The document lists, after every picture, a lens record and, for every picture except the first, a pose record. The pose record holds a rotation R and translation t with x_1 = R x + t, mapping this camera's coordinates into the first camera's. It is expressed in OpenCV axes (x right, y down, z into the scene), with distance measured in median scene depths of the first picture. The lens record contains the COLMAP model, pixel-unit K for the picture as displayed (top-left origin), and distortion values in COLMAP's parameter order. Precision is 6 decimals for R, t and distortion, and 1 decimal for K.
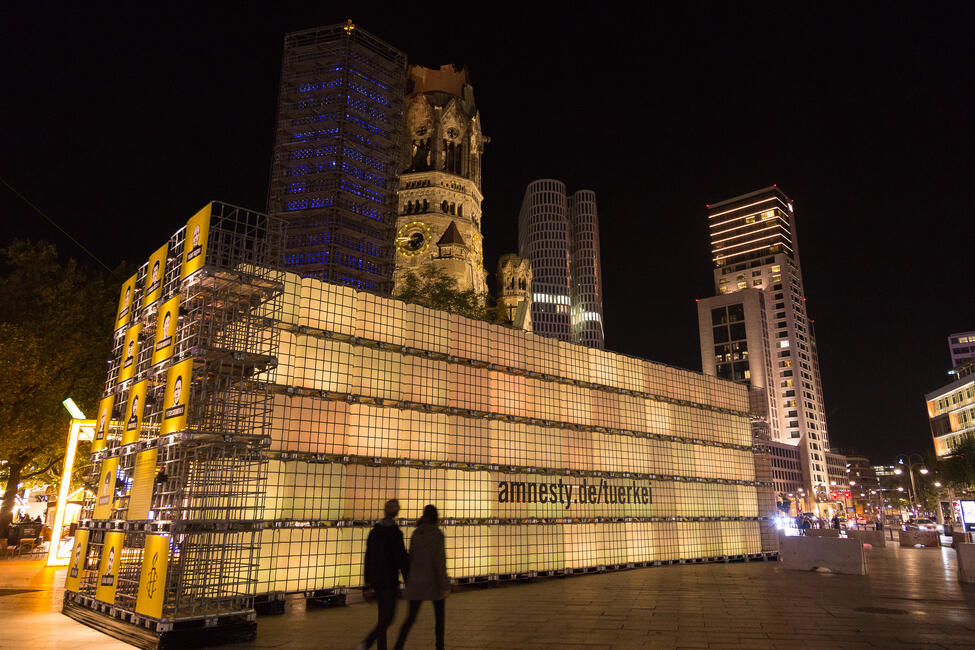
lens RADIAL K [[686.9, 0, 516.2], [0, 686.9, 307.2], [0, 0, 1]] dist [0.016949, 0.003560]
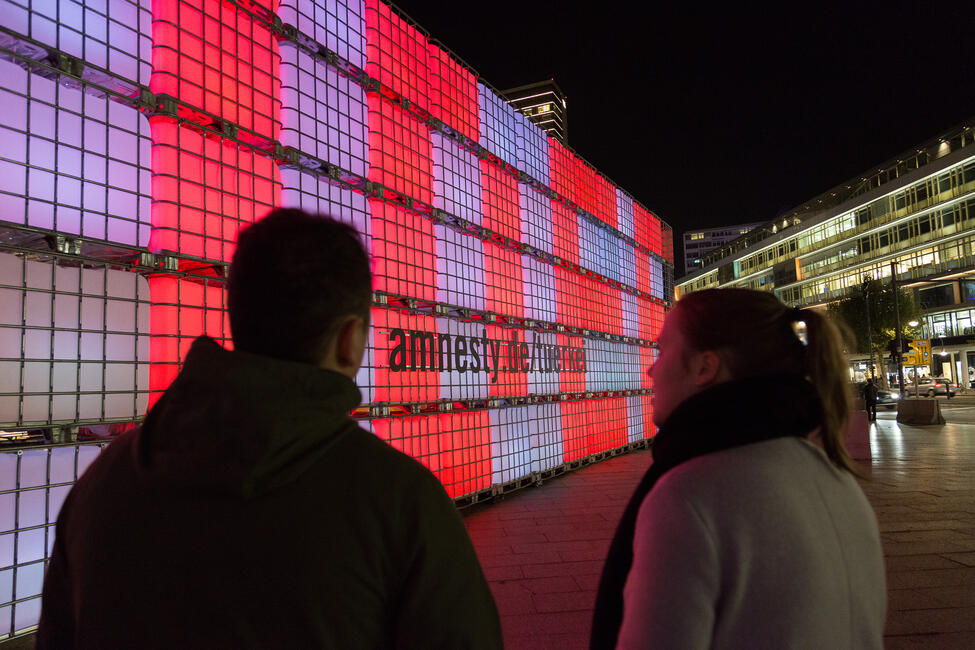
lens RADIAL K [[656.7, 0, 486.2], [0, 656.7, 329.1], [0, 0, 1]] dist [0.008507, 0.002408]
pose [[0.956547, -0.002897, 0.291564, -0.067905], [-0.053964, 0.980917, 0.186790, 0.123659], [-0.286541, -0.194408, 0.938136, 0.416599]]
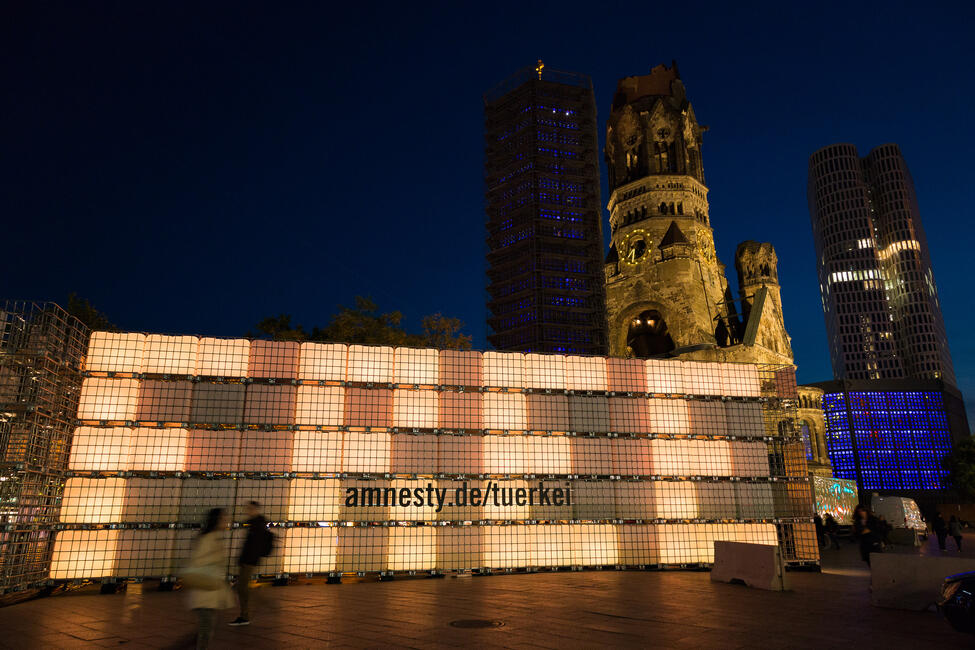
lens RADIAL K [[656.7, 0, 486.2], [0, 656.7, 329.1], [0, 0, 1]] dist [0.008507, 0.002408]
pose [[0.857815, -0.143060, -0.493648, 0.532532], [0.151176, 0.988223, -0.023691, 0.045463], [0.491223, -0.054305, 0.869339, 0.155509]]
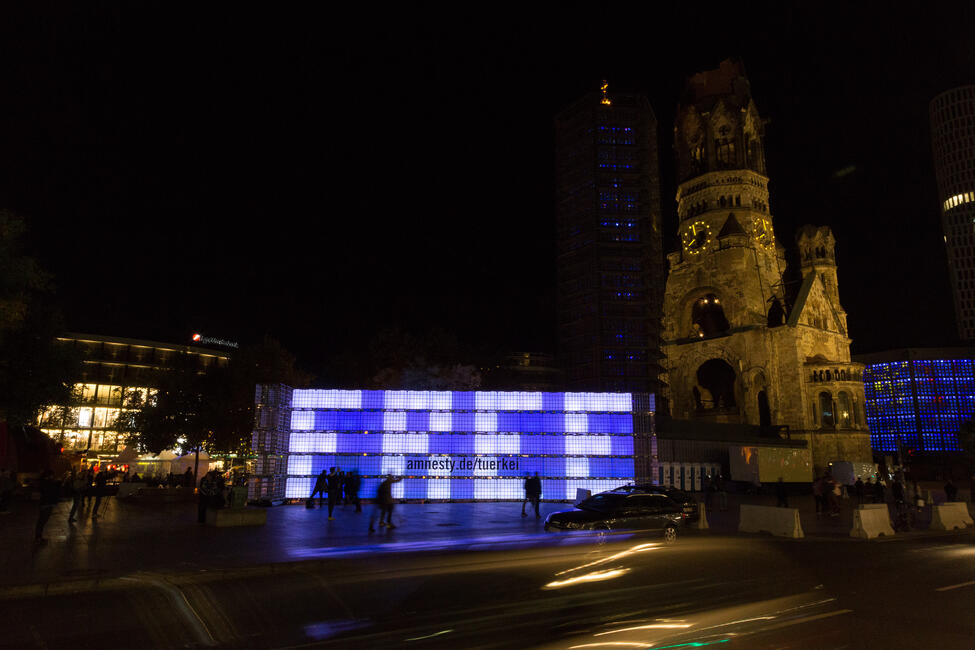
lens RADIAL K [[656.7, 0, 486.2], [0, 656.7, 329.1], [0, 0, 1]] dist [0.008507, 0.002408]
pose [[0.741994, -0.129668, -0.657746, 1.255570], [0.183781, 0.982874, 0.013557, -0.122684], [0.644724, -0.130940, 0.753117, -0.333168]]
